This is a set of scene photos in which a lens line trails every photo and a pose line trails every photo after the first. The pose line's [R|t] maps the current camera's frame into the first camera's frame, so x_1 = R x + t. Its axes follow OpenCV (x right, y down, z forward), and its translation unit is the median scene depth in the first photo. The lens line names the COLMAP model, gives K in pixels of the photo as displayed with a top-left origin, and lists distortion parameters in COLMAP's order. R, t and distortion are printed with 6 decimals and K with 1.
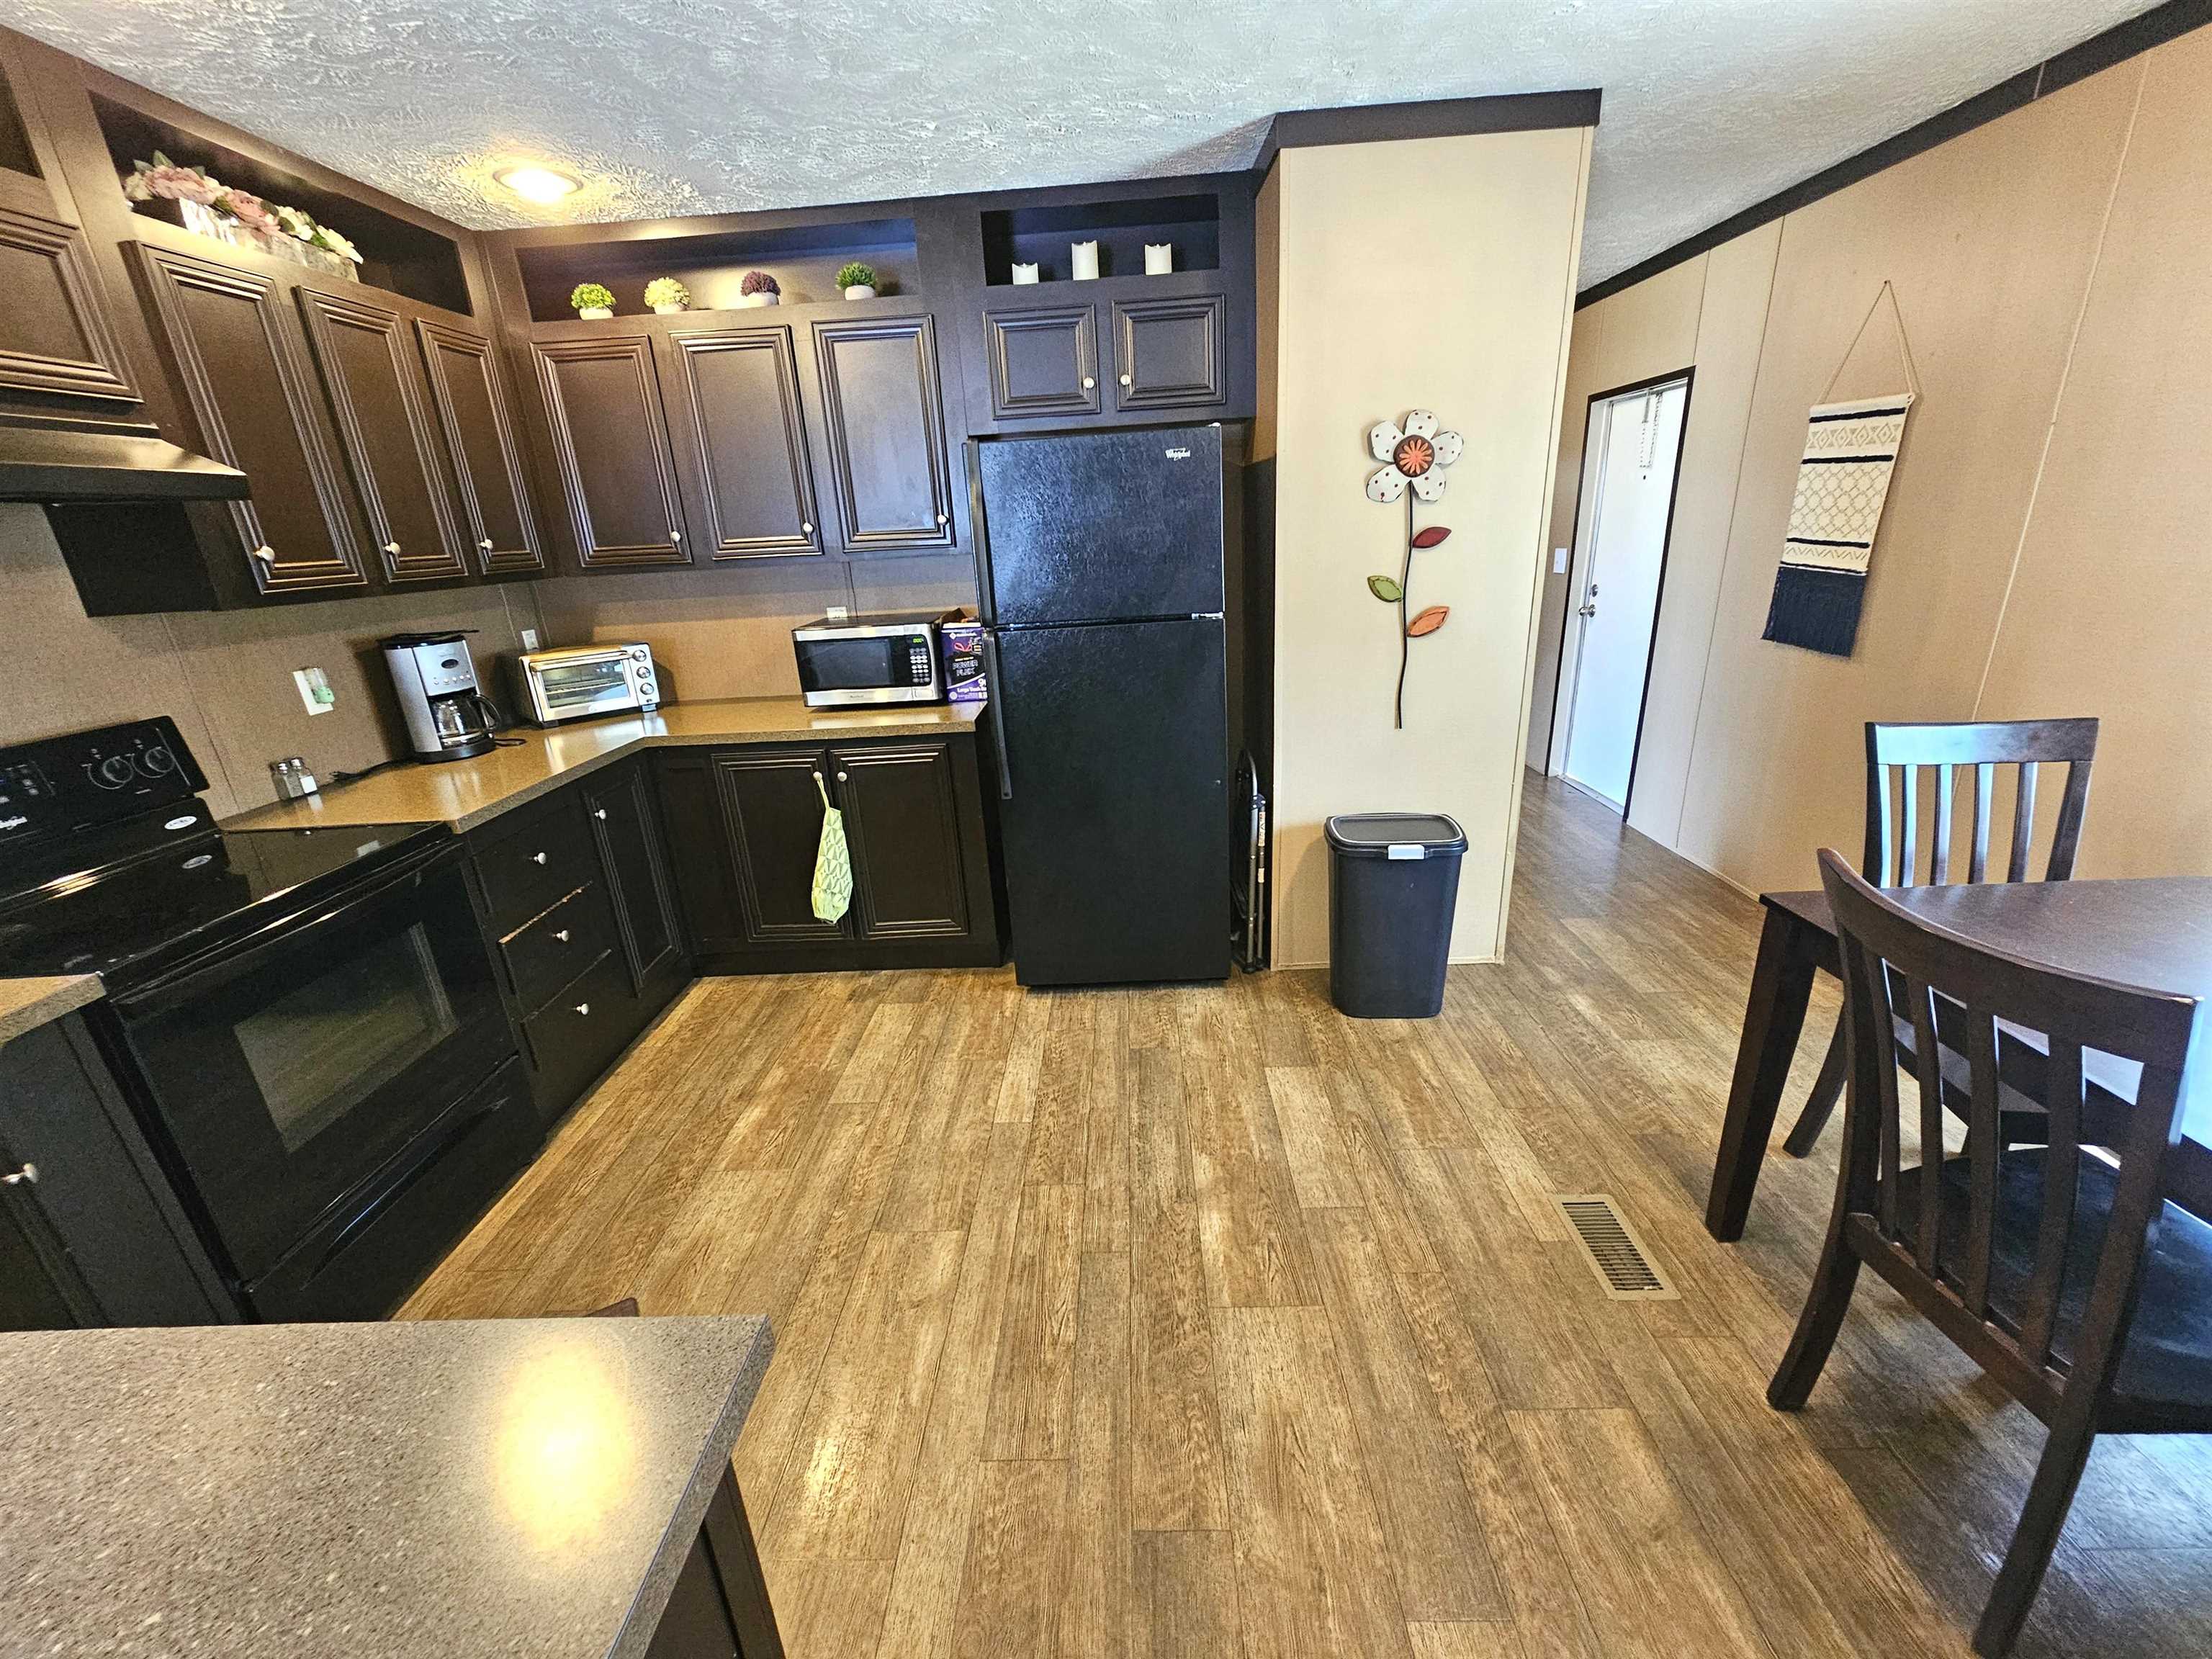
lens RADIAL K [[897.3, 0, 1107.3], [0, 897.3, 831.2], [0, 0, 1]] dist [-0.003460, 0.000224]
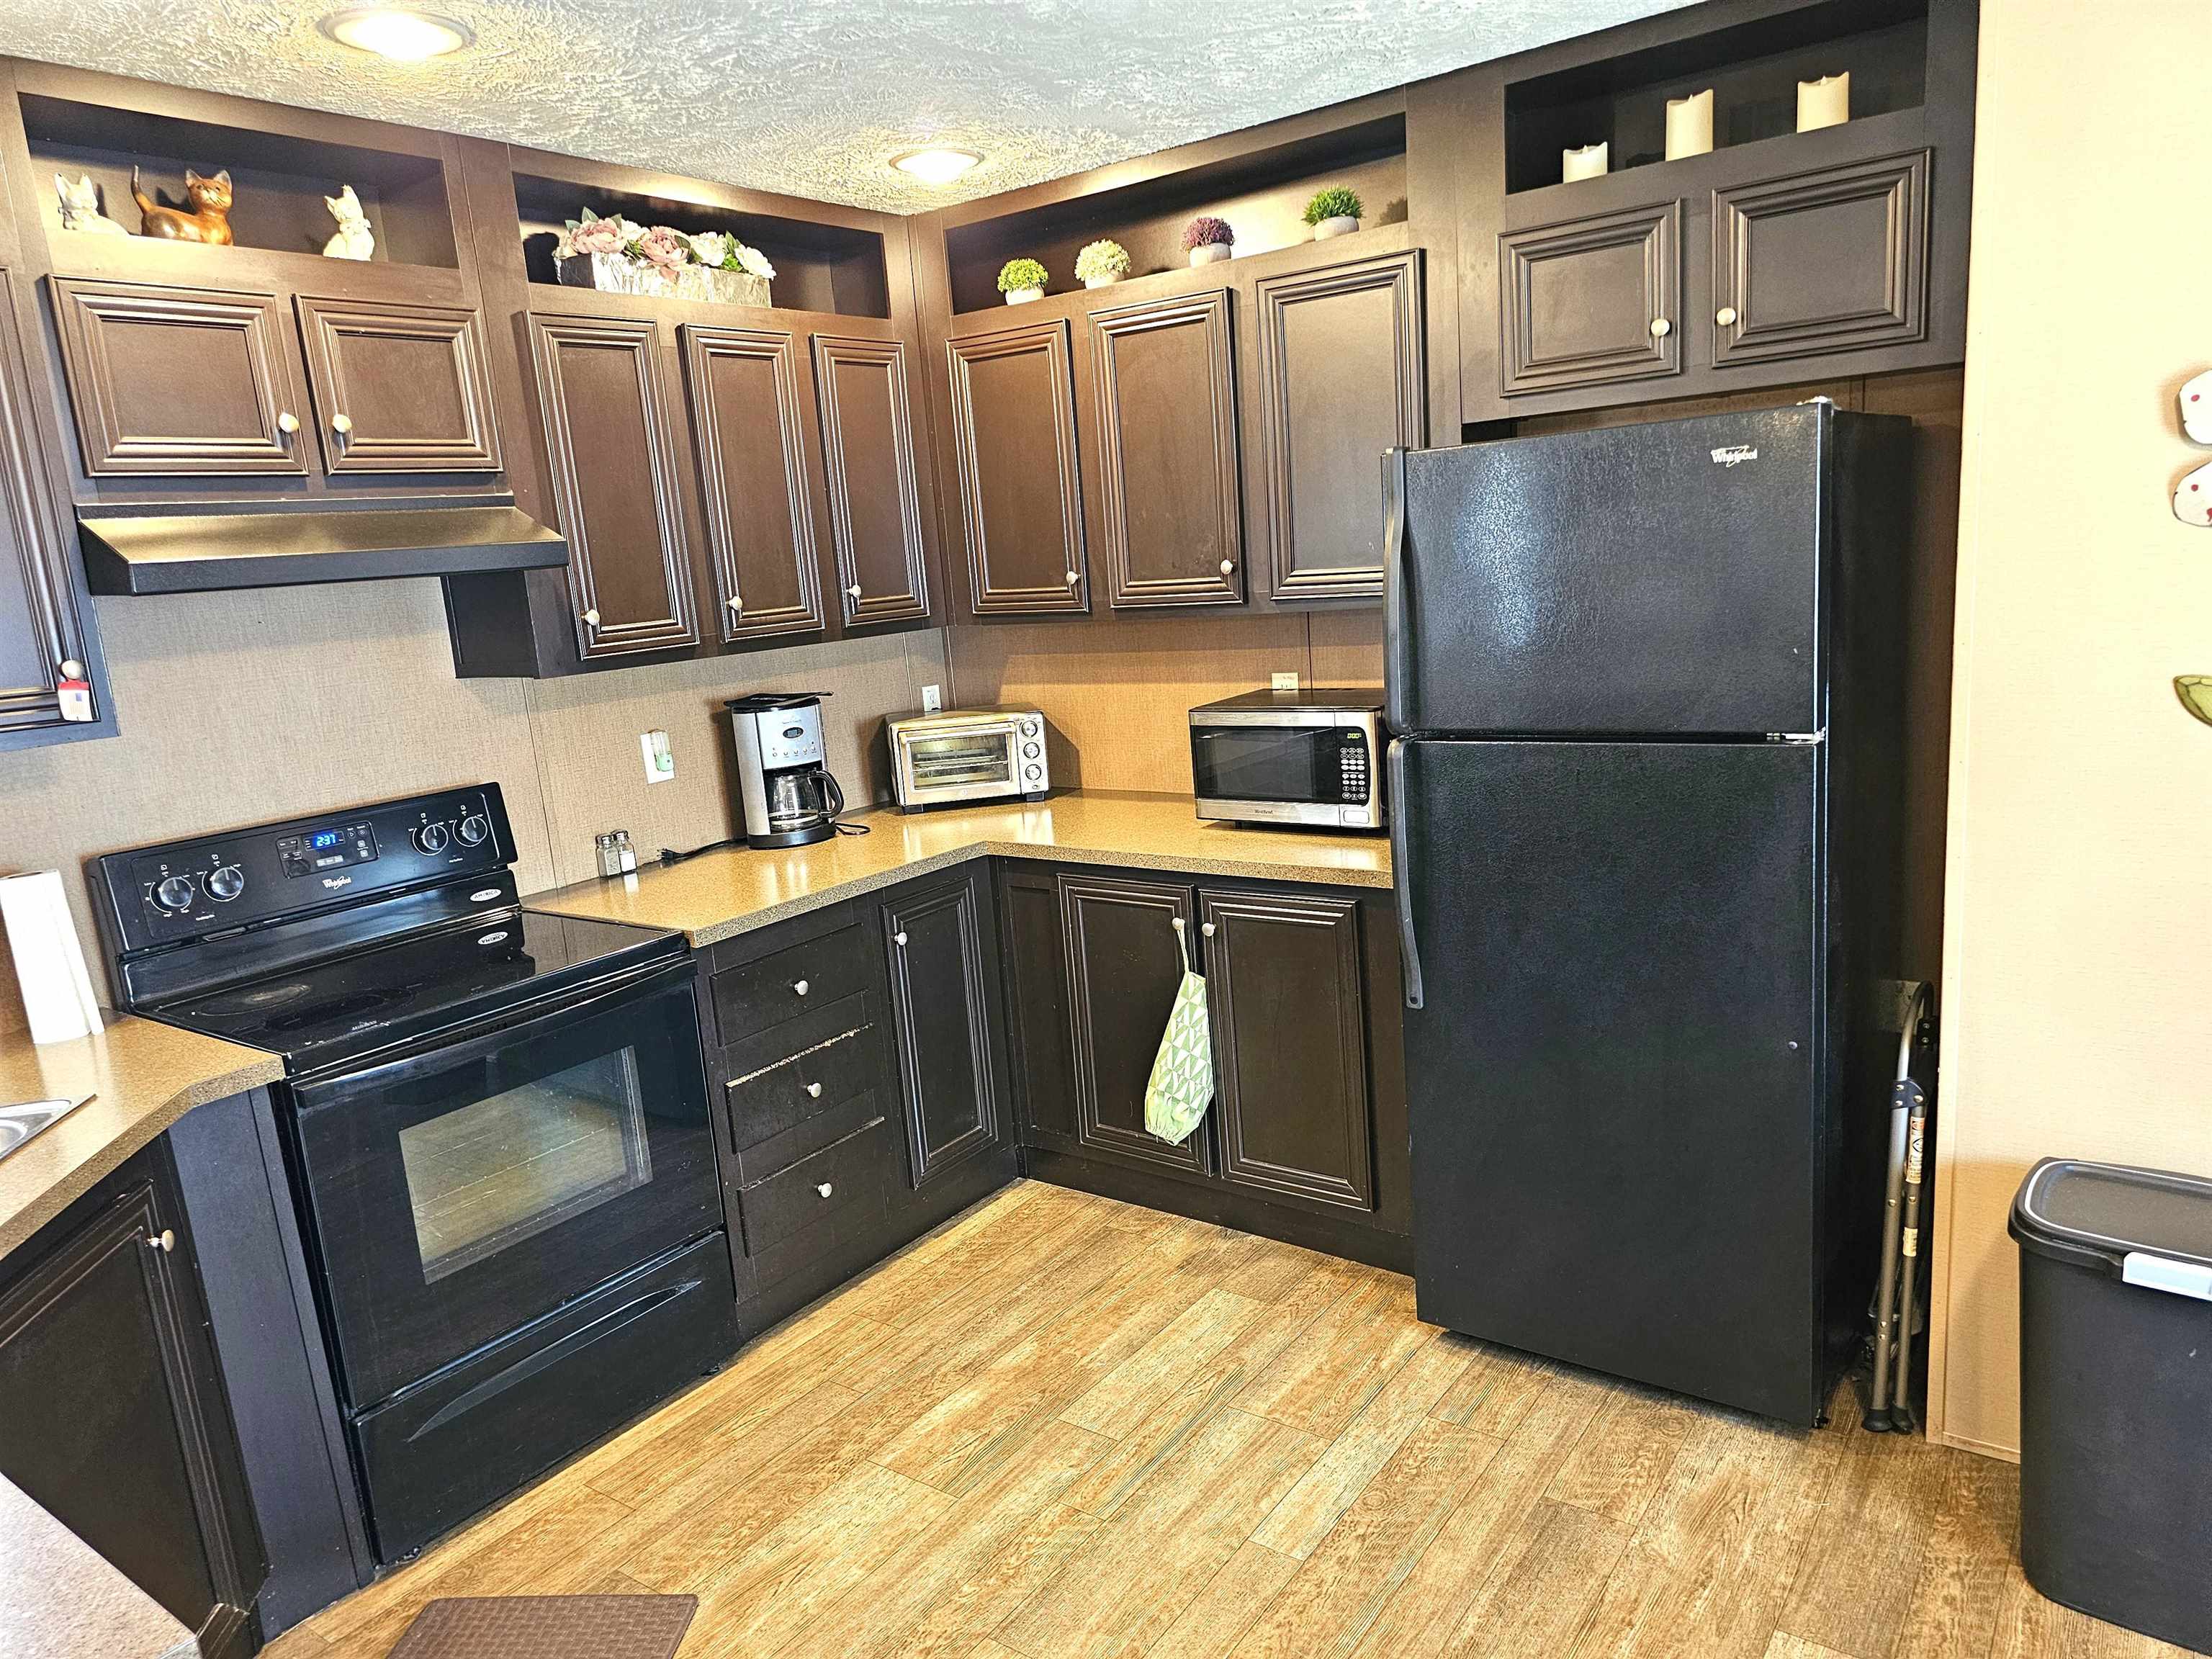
lens RADIAL K [[1463.5, 0, 1124.5], [0, 1463.5, 826.1], [0, 0, 1]] dist [0.039669, -0.031197]
pose [[0.827240, 0.100327, -0.552819, 0.281999], [-0.154925, 0.986515, -0.052795, -0.079506], [0.540067, 0.129320, 0.831627, 0.052234]]
